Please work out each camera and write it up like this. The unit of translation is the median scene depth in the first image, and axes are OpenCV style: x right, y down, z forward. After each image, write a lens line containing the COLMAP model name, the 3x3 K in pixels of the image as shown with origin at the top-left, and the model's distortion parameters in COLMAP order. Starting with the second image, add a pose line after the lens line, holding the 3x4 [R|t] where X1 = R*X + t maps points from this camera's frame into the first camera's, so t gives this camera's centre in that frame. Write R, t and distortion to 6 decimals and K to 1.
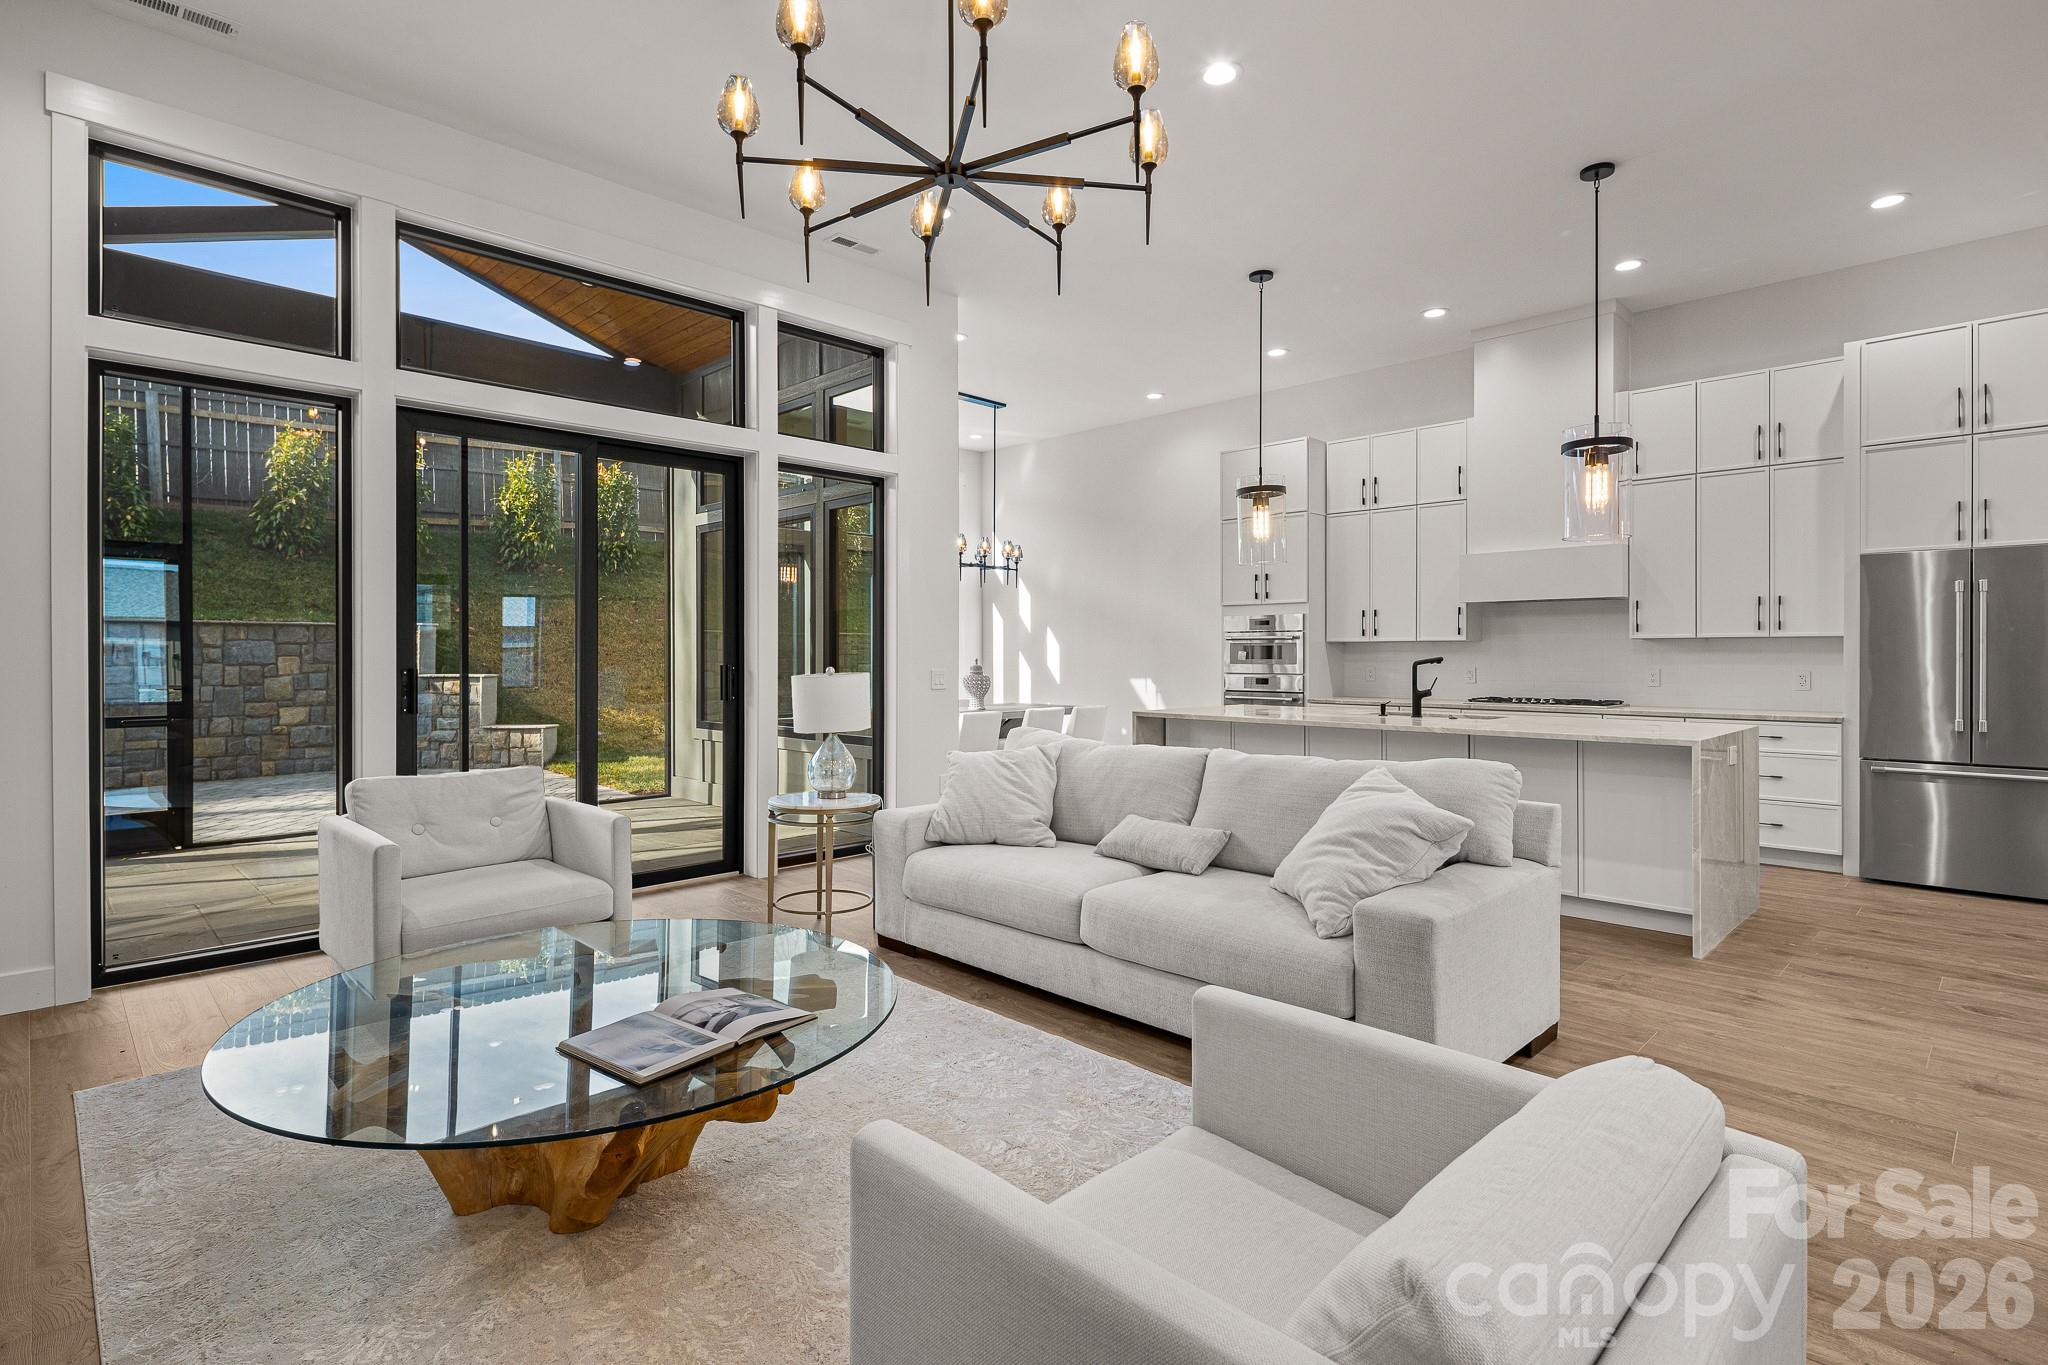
lens RADIAL K [[1007.5, 0, 1006.8], [0, 1007.5, 664.3], [0, 0, 1]] dist [0.003982, 0.000795]
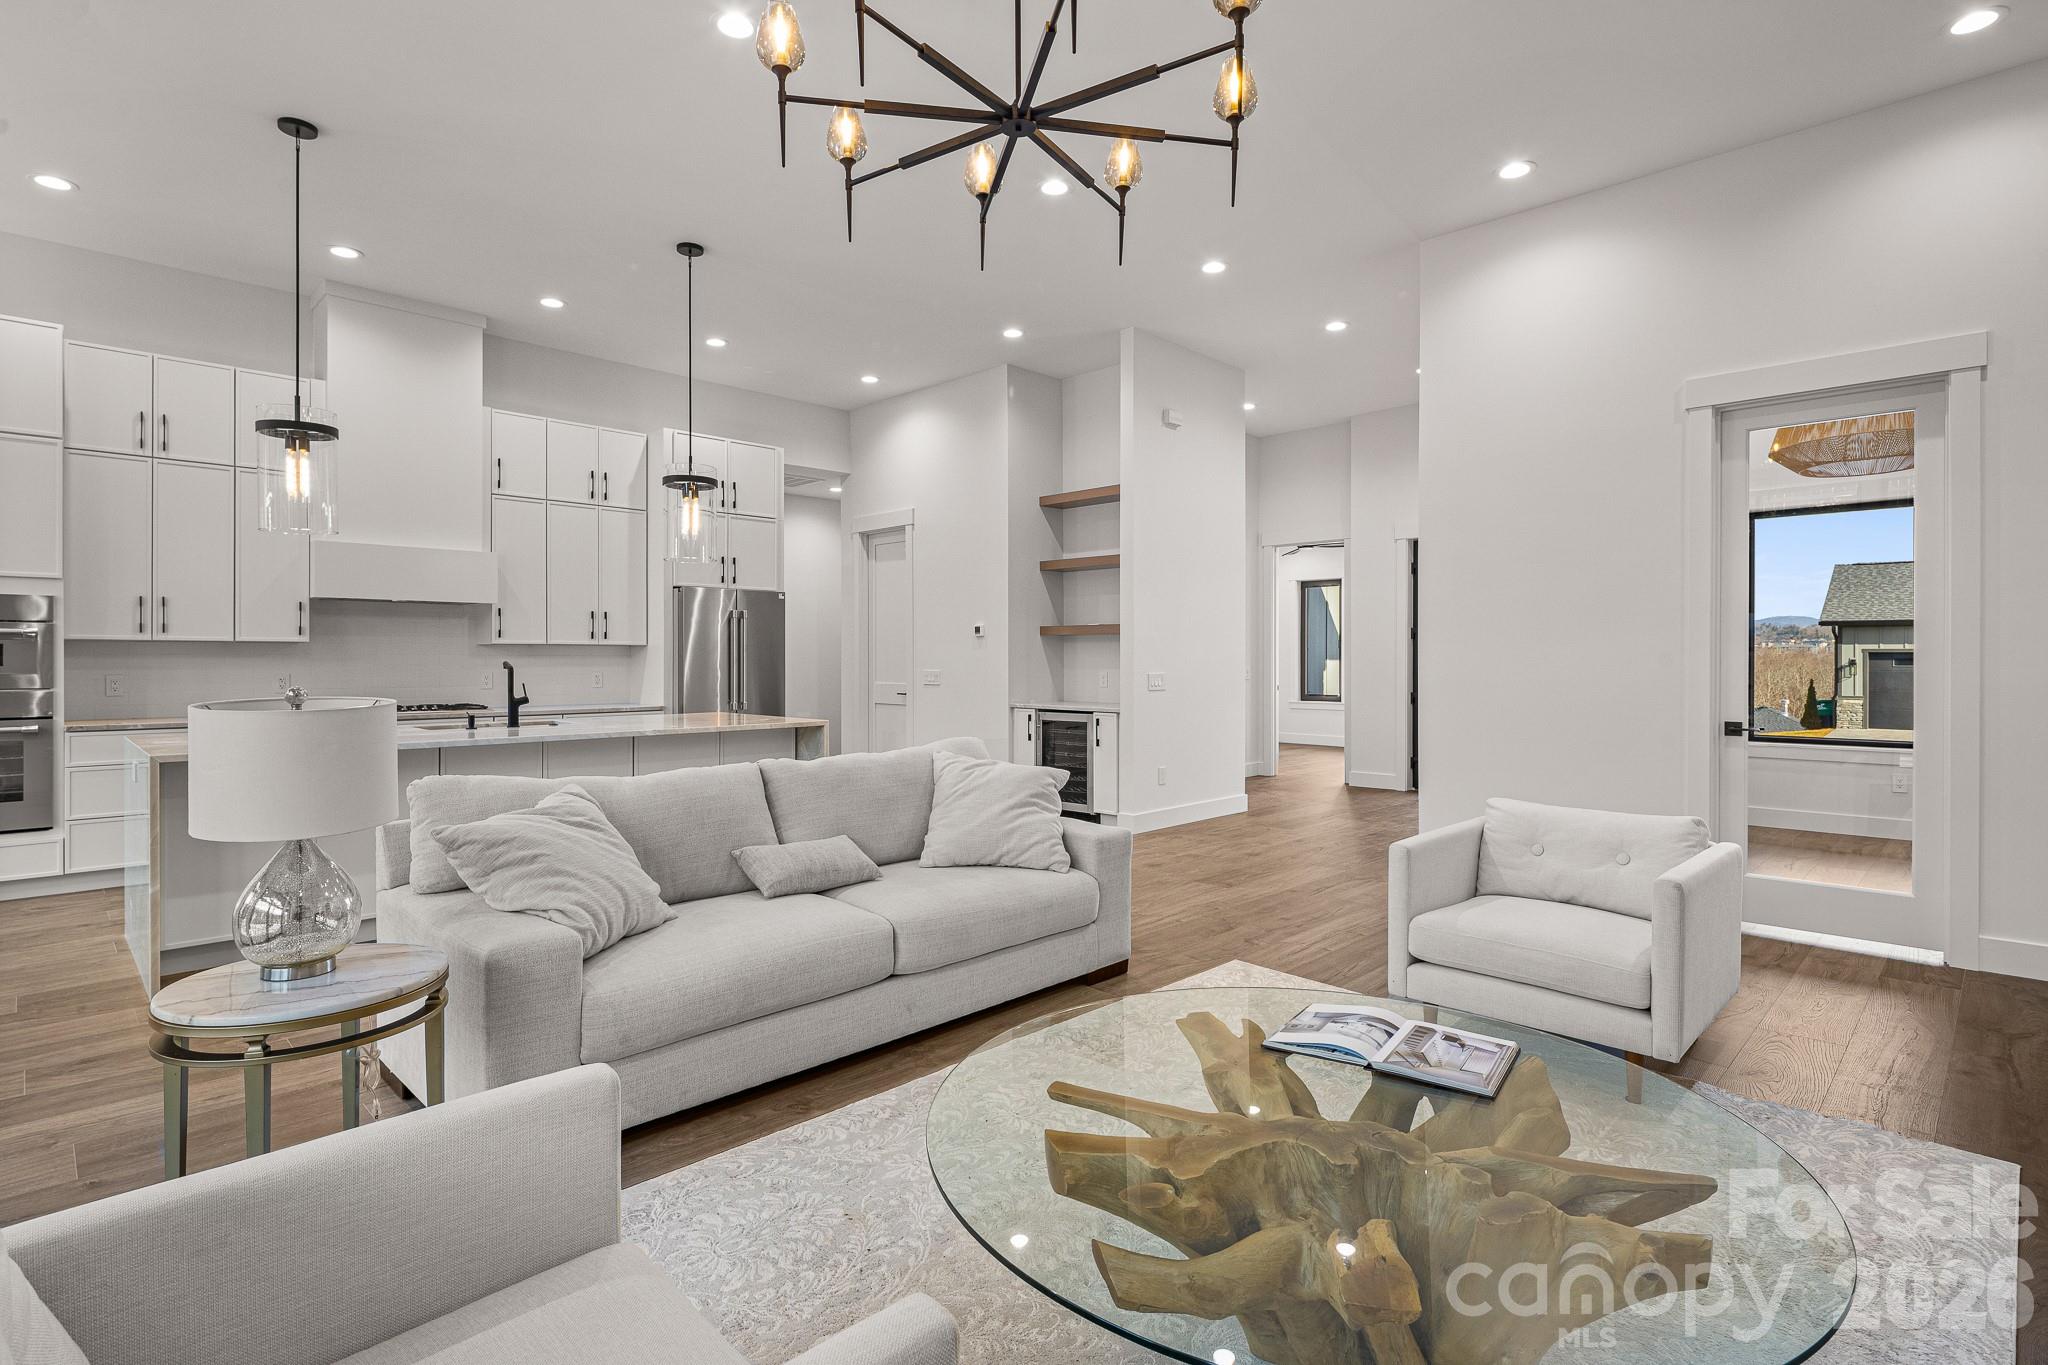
lens RADIAL K [[1007.5, 0, 1009.1], [0, 1007.5, 674.3], [0, 0, 1]] dist [0.003982, 0.000795]
pose [[-0.019122, -0.016008, 0.999689, -0.520896], [0.009128, 0.999827, 0.016184, -0.006407], [-0.999775, 0.009434, -0.018973, 0.564921]]
